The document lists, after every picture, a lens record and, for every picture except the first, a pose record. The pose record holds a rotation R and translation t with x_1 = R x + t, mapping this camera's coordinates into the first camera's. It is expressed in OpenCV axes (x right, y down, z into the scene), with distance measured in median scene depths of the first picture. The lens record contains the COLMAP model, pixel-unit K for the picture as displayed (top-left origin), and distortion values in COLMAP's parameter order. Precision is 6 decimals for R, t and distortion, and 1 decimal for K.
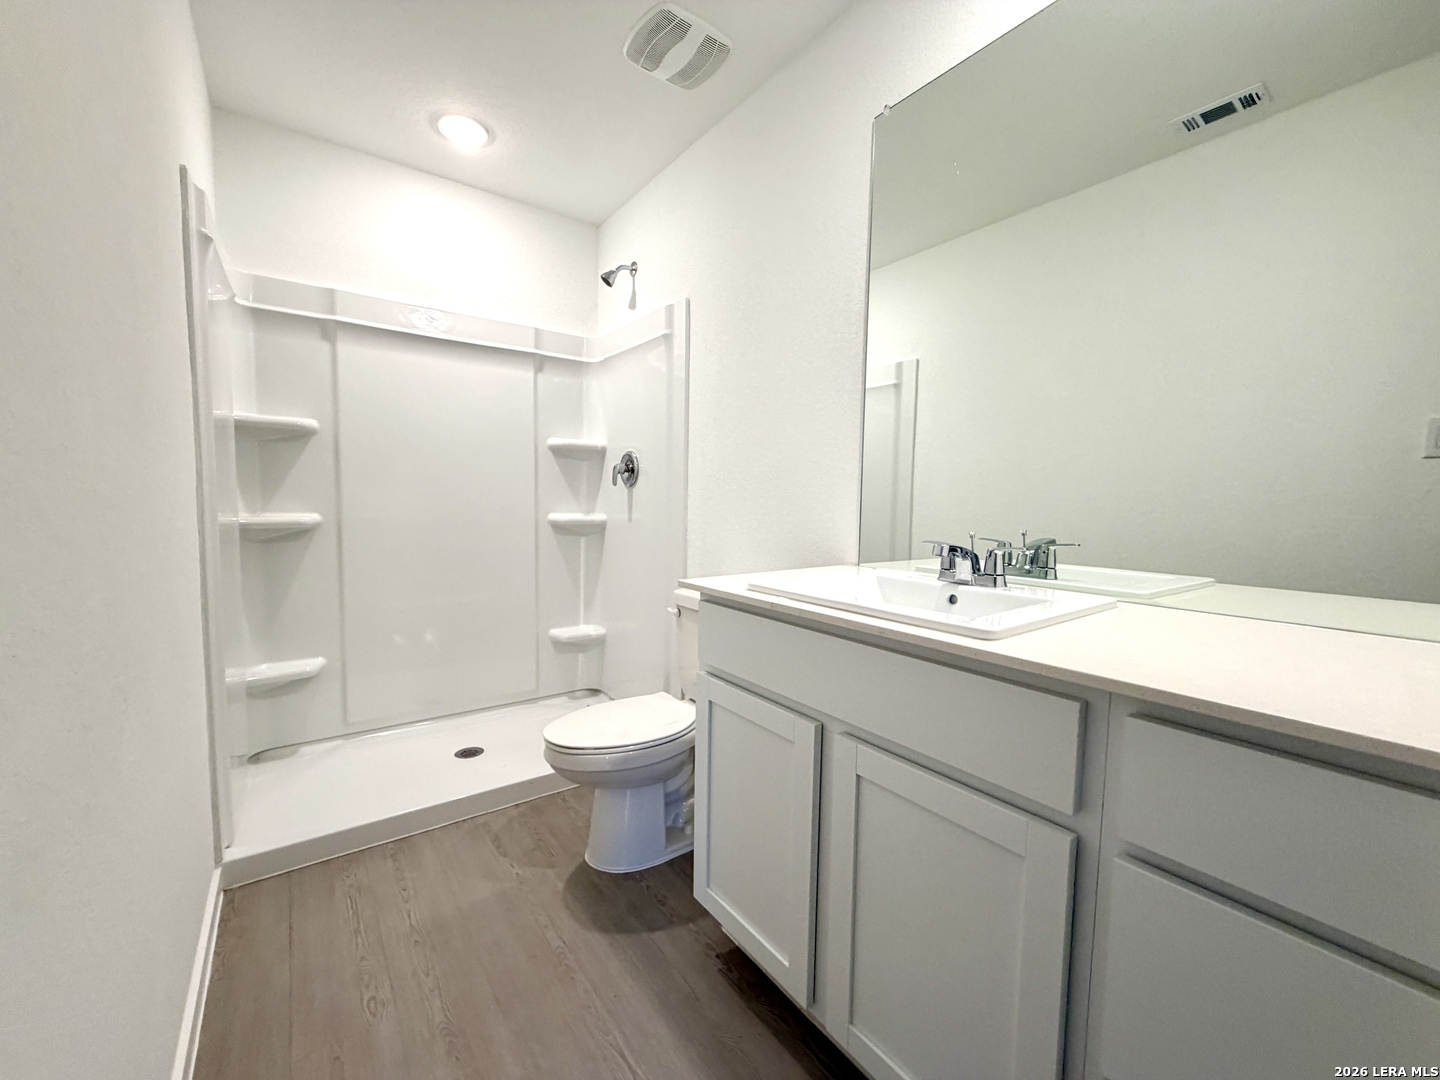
lens RADIAL K [[575.5, 0, 720.4], [0, 575.5, 540.8], [0, 0, 1]] dist [-0.000821, 0.000392]
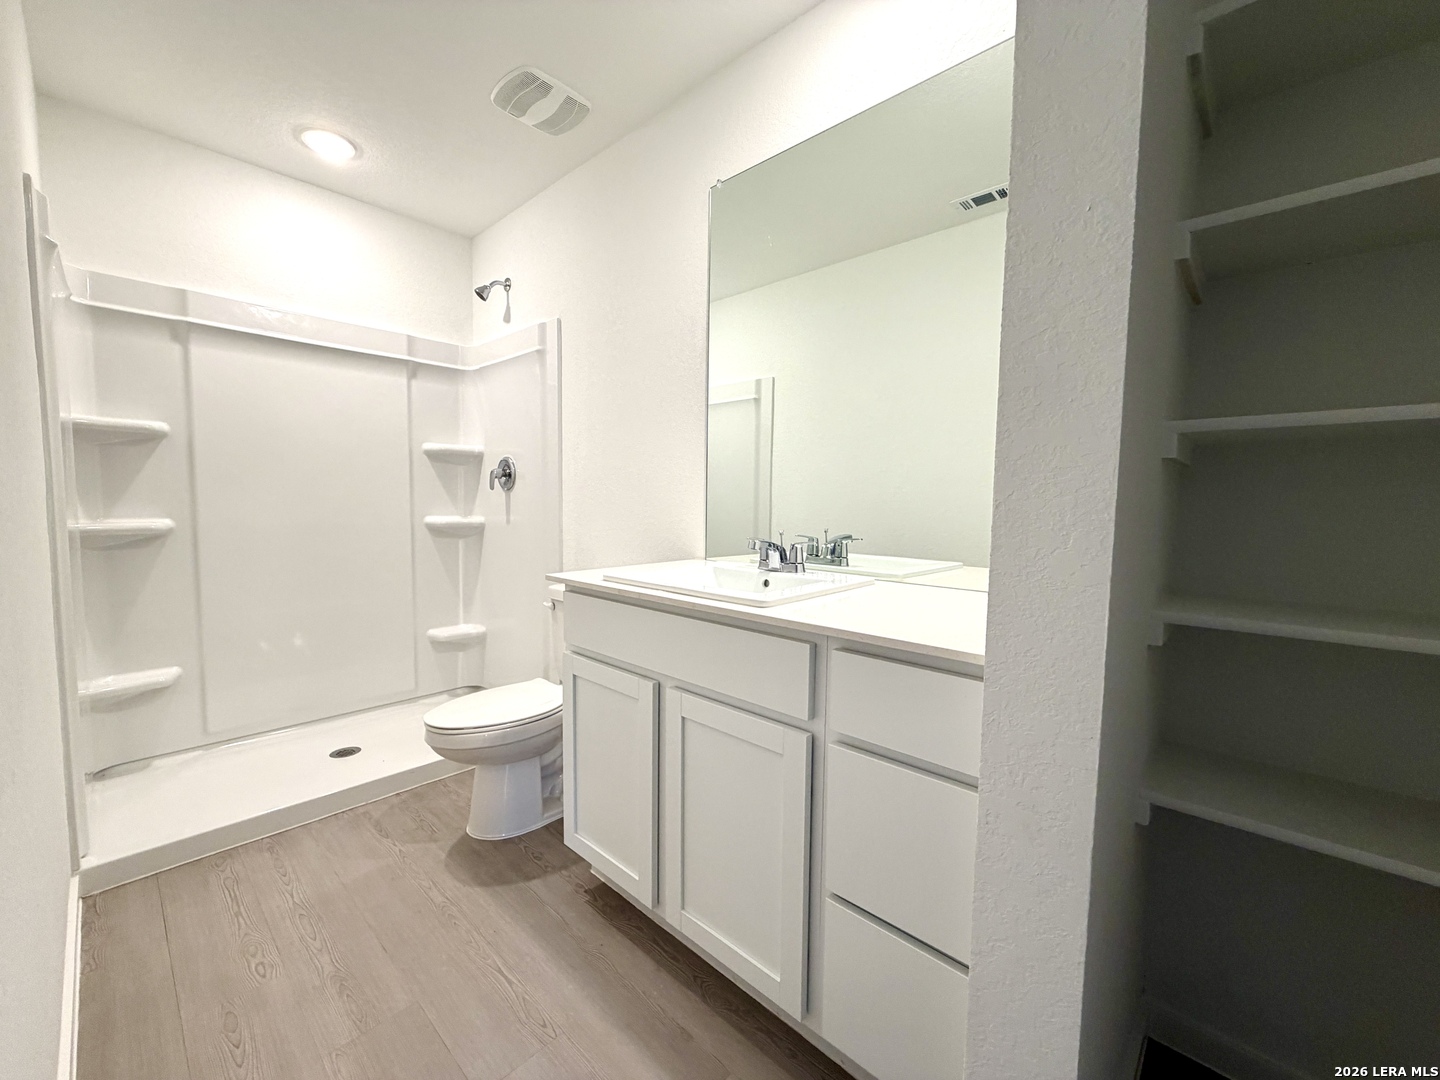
lens RADIAL K [[575.5, 0, 718.9], [0, 575.5, 541.5], [0, 0, 1]] dist [-0.000821, 0.000392]
pose [[0.983279, -0.015962, 0.181404, 0.046673], [0.015415, 0.999871, 0.004423, 0.001105], [-0.181452, -0.001552, 0.983399, -0.162133]]
